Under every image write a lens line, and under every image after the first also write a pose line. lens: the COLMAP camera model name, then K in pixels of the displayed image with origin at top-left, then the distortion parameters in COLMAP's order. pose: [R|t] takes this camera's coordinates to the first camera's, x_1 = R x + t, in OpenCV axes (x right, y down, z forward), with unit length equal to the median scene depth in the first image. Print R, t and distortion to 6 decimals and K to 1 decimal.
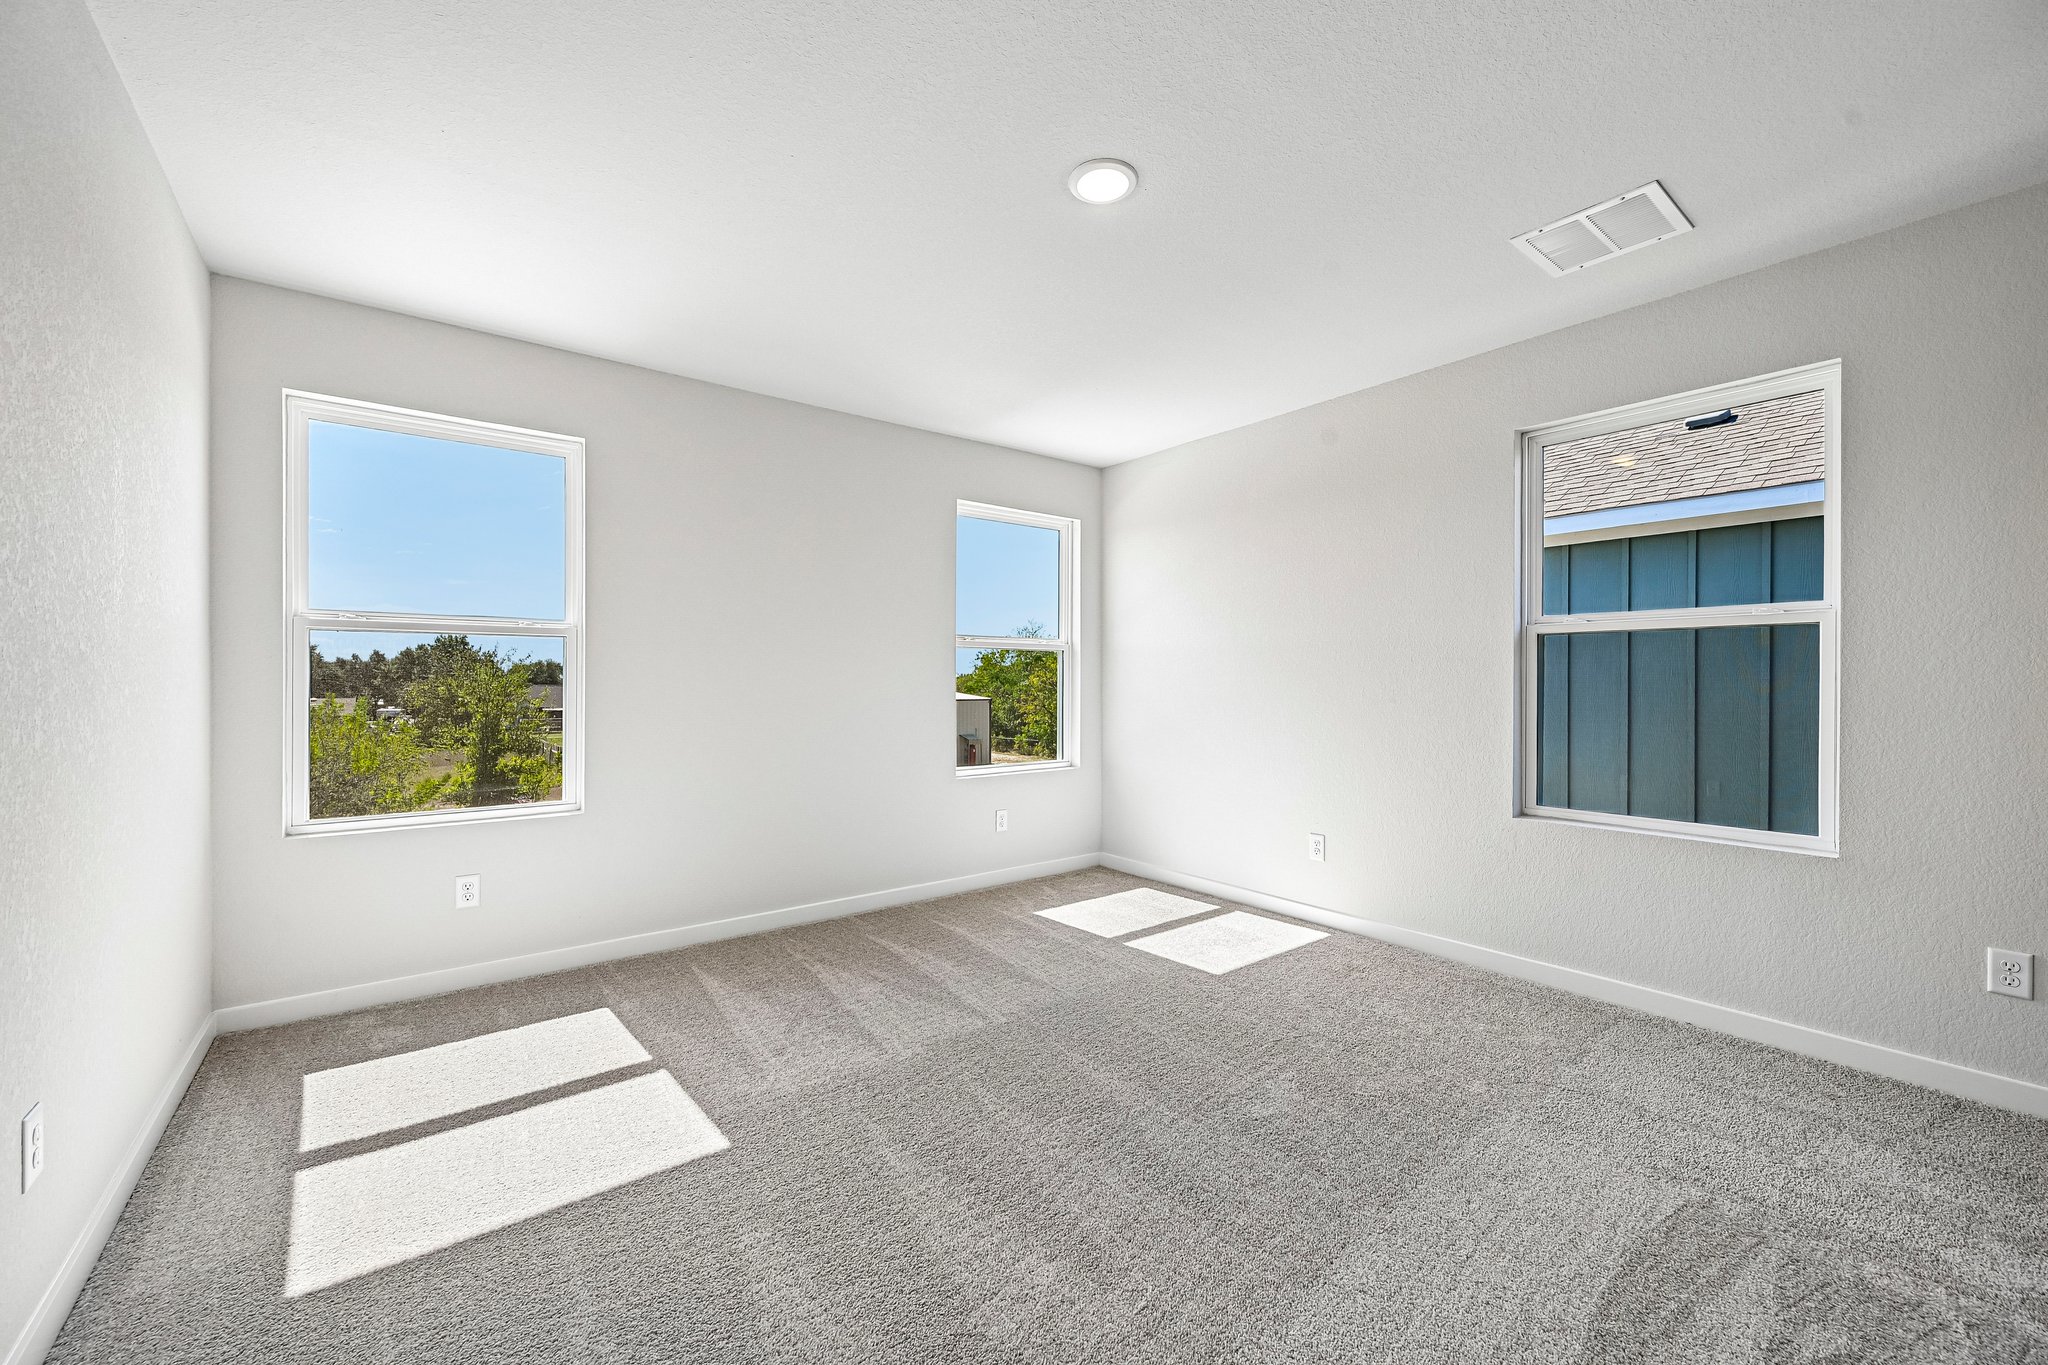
lens RADIAL K [[799.1, 0, 1022.0], [0, 799.1, 678.6], [0, 0, 1]] dist [-0.002022, 0.000493]
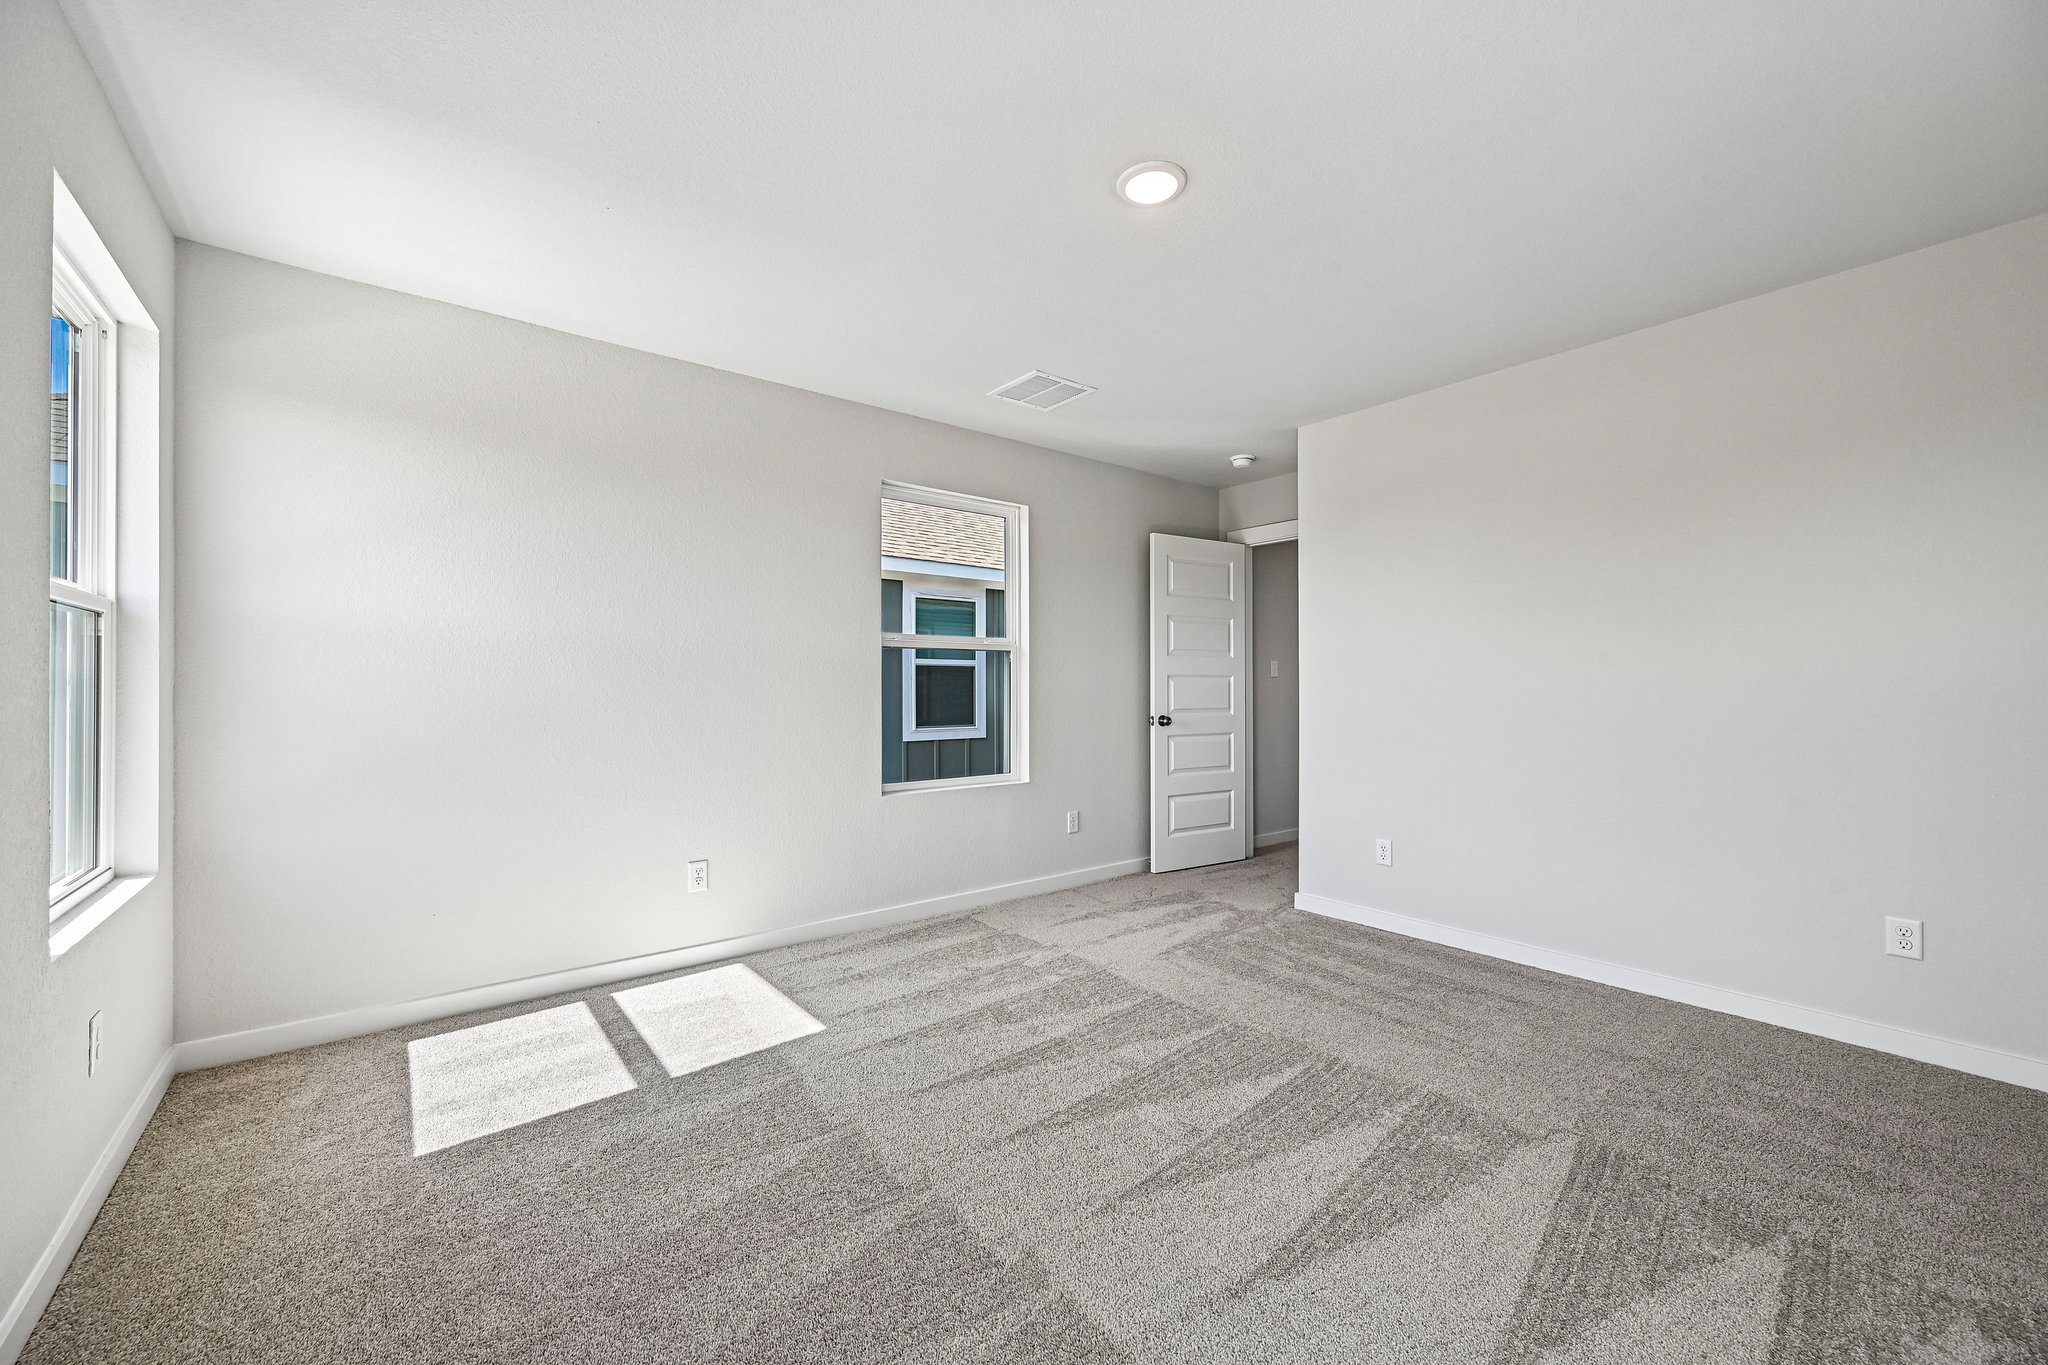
lens RADIAL K [[799.1, 0, 1018.4], [0, 799.1, 687.4], [0, 0, 1]] dist [-0.002022, 0.000493]
pose [[-0.015117, -0.005080, 0.999873, -0.528748], [-0.002950, 0.999983, 0.005036, 0.000083], [-0.999881, -0.002873, -0.015131, 0.698315]]
